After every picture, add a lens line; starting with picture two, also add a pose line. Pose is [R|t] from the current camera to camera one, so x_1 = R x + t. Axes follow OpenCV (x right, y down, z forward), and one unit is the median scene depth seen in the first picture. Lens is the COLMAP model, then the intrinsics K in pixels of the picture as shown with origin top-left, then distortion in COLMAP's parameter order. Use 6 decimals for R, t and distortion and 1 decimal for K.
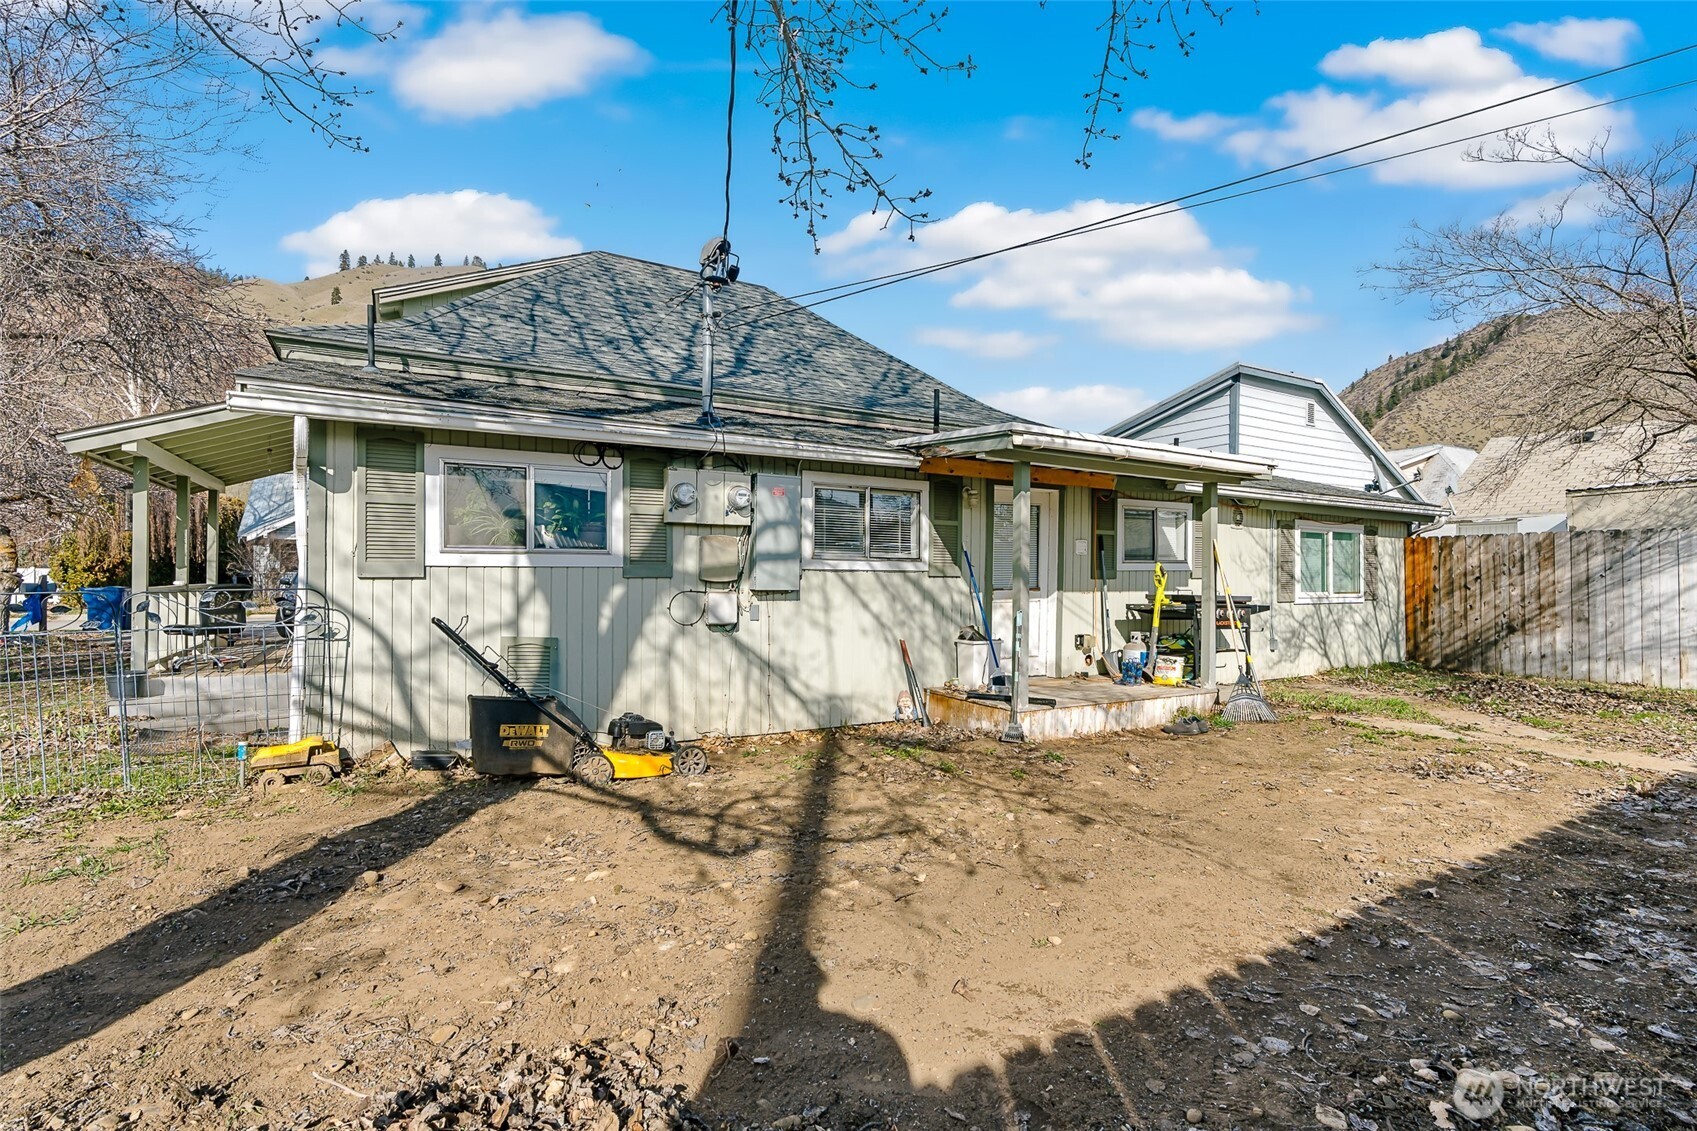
lens RADIAL K [[785.3, 0, 832.2], [0, 785.3, 565.9], [0, 0, 1]] dist [-0.009185, 0.001389]
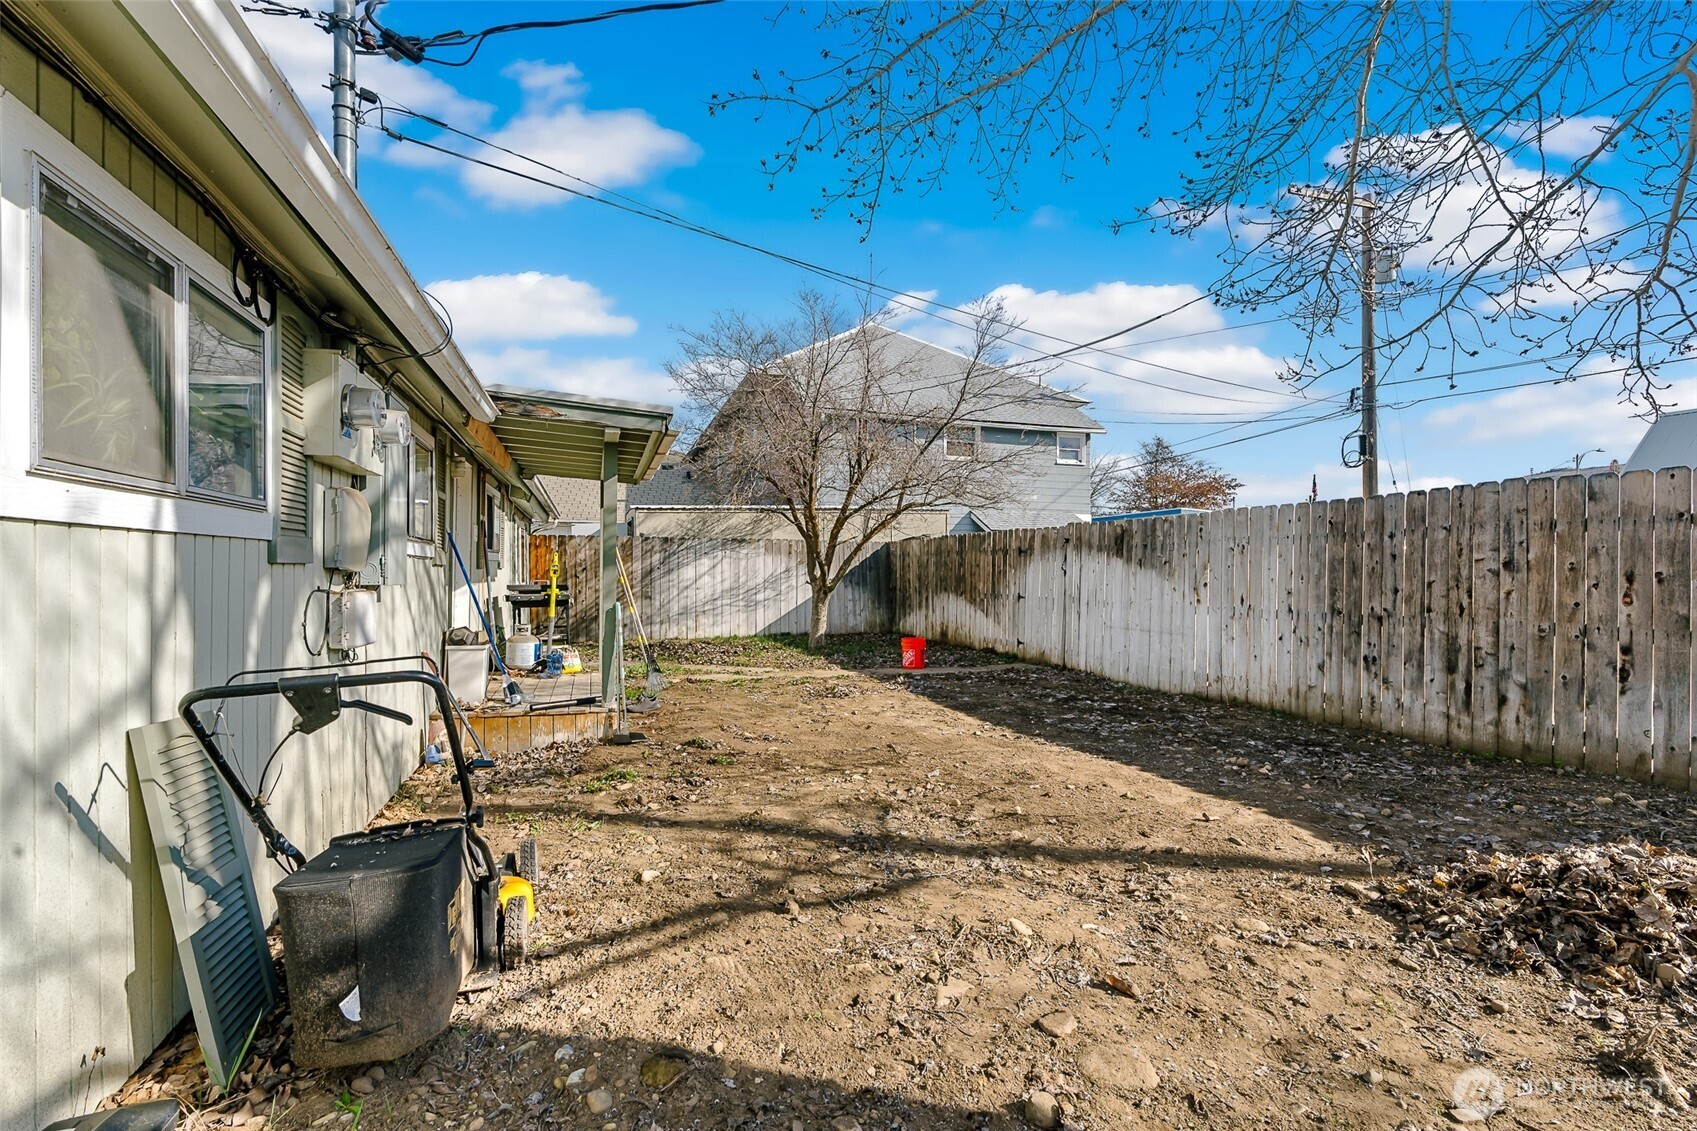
lens RADIAL K [[785.3, 0, 832.8], [0, 785.3, 574.8], [0, 0, 1]] dist [-0.009185, 0.001389]
pose [[0.217166, -0.005136, 0.976121, -0.738299], [-0.016460, 0.999825, 0.008923, 0.014120], [-0.975996, -0.018005, 0.217043, 0.657632]]
